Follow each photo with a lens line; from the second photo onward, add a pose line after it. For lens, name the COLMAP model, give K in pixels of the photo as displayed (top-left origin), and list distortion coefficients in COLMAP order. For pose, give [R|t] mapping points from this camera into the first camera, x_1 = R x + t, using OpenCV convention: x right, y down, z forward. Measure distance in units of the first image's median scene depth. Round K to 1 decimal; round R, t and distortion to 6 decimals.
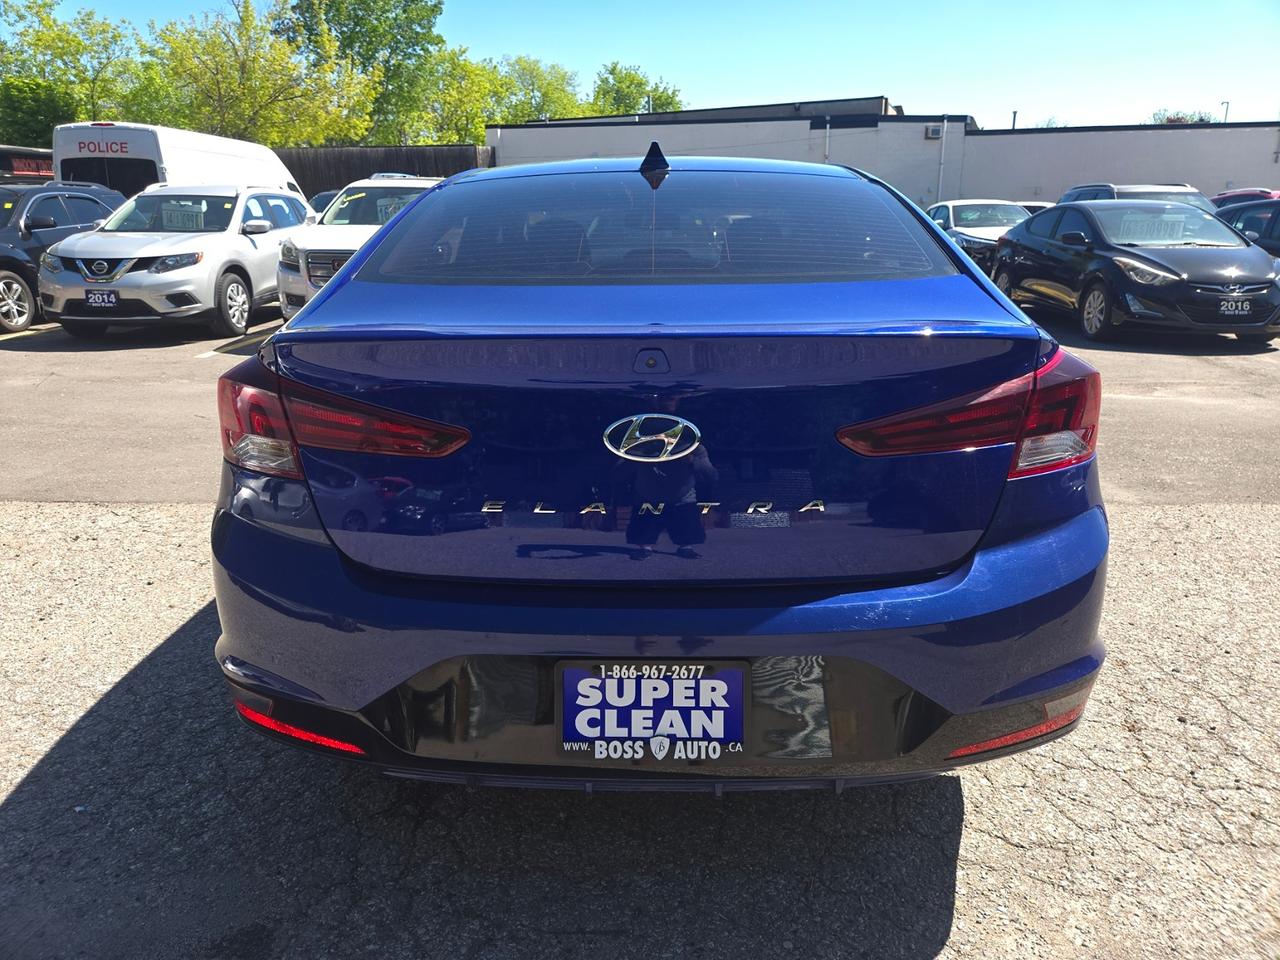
lens RADIAL K [[889.0, 0, 634.9], [0, 889.0, 475.9], [0, 0, 1]] dist [0.027453, -0.027630]
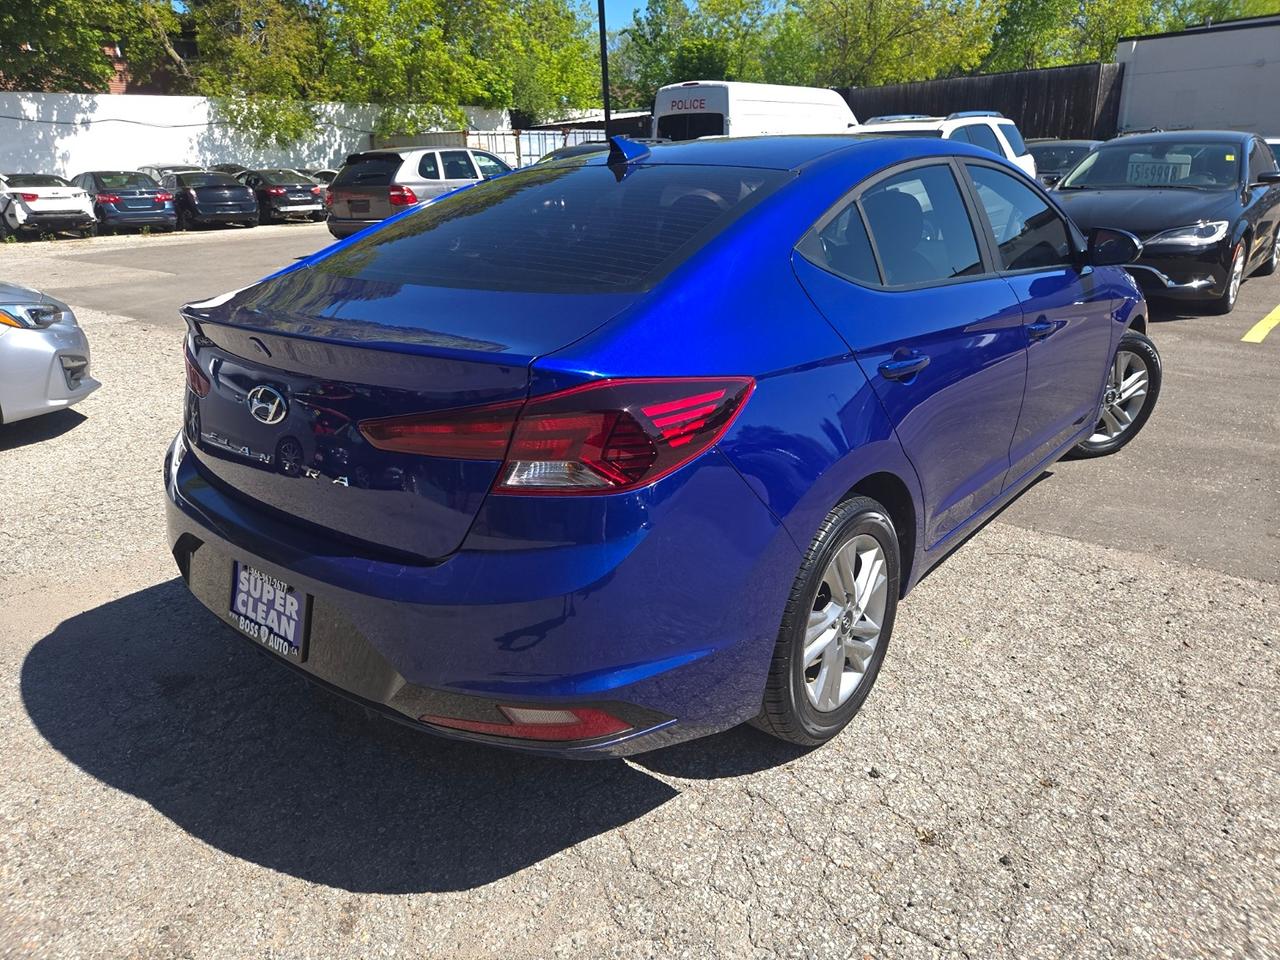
lens RADIAL K [[889.0, 0, 640.1], [0, 889.0, 479.1], [0, 0, 1]] dist [0.027453, -0.027630]
pose [[0.773360, 0.191295, -0.604418, 0.088163], [-0.144752, 0.981487, 0.125423, -0.012734], [0.617221, -0.009506, 0.786732, 0.020153]]
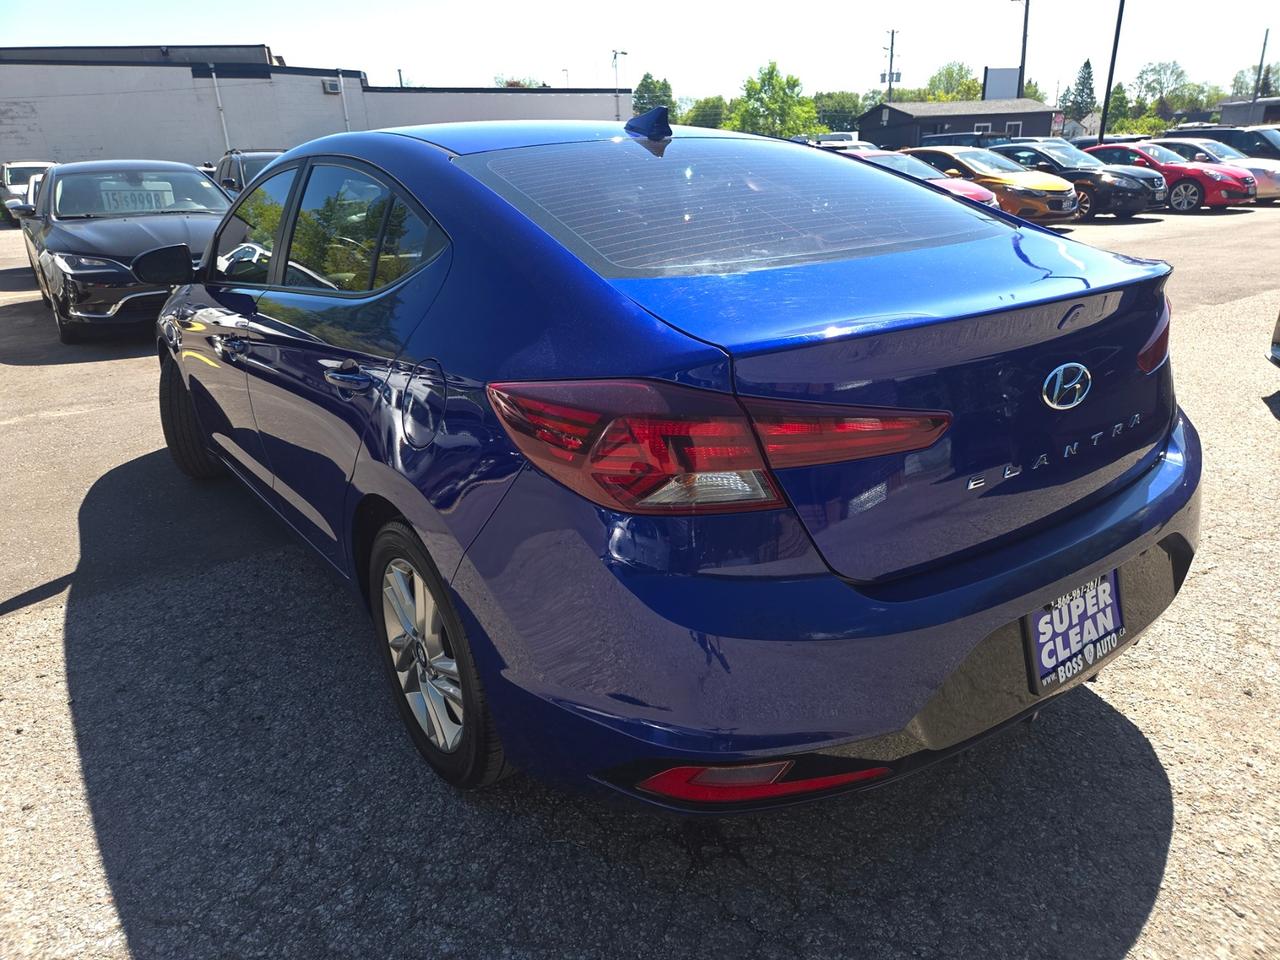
lens RADIAL K [[889.0, 0, 635.6], [0, 889.0, 483.8], [0, 0, 1]] dist [0.027453, -0.027630]
pose [[0.778190, -0.222707, 0.587215, -0.075734], [0.192095, 0.974608, 0.115061, -0.011103], [-0.597930, 0.023262, 0.801211, 0.030088]]
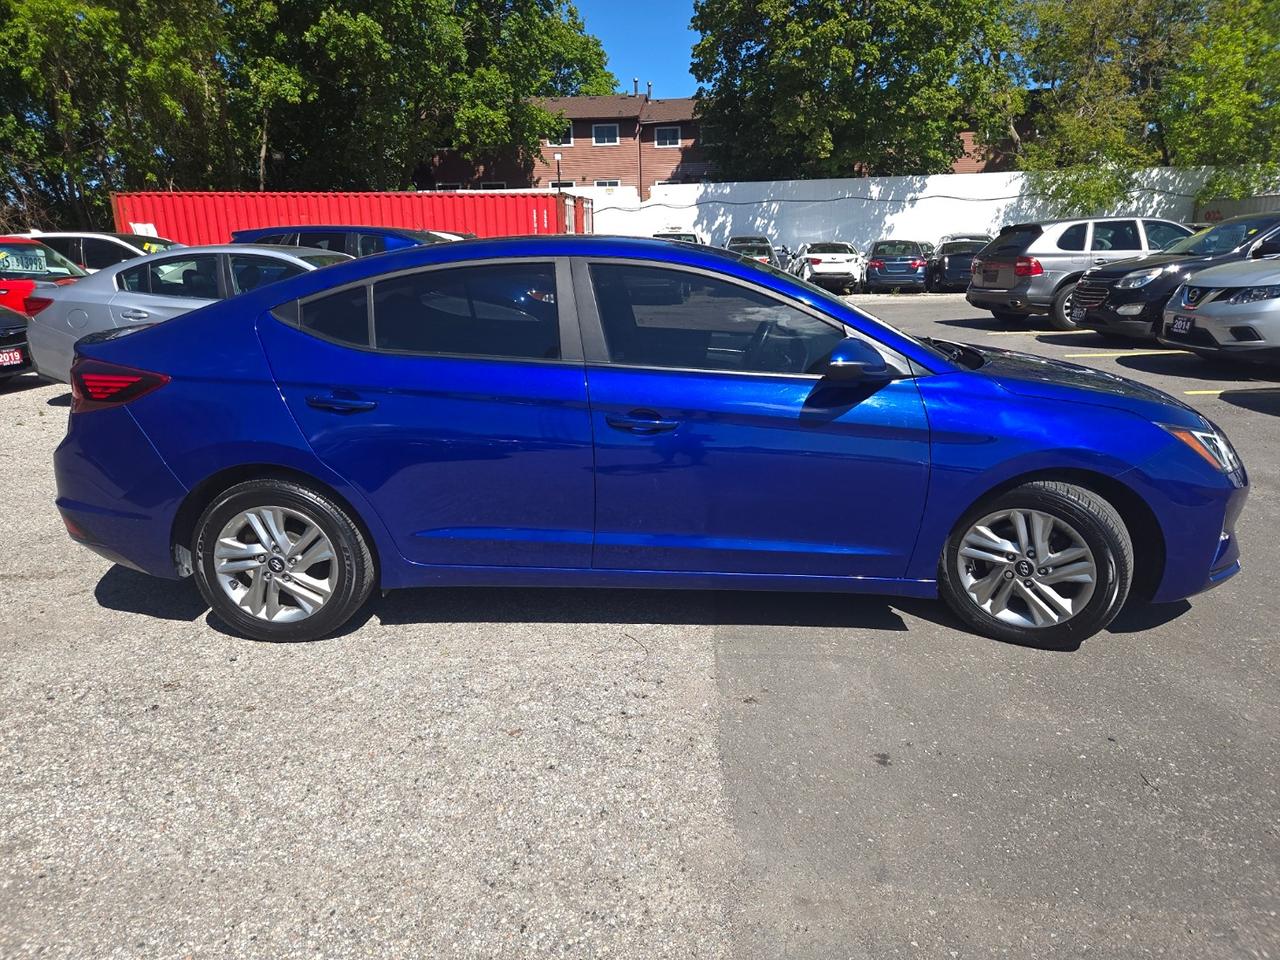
lens RADIAL K [[889.0, 0, 641.4], [0, 889.0, 483.3], [0, 0, 1]] dist [0.027453, -0.027630]
pose [[-0.079310, 0.250363, -0.964898, 0.181721], [-0.244541, 0.933484, 0.262312, -0.053583], [0.966390, 0.256761, -0.012810, 0.167779]]
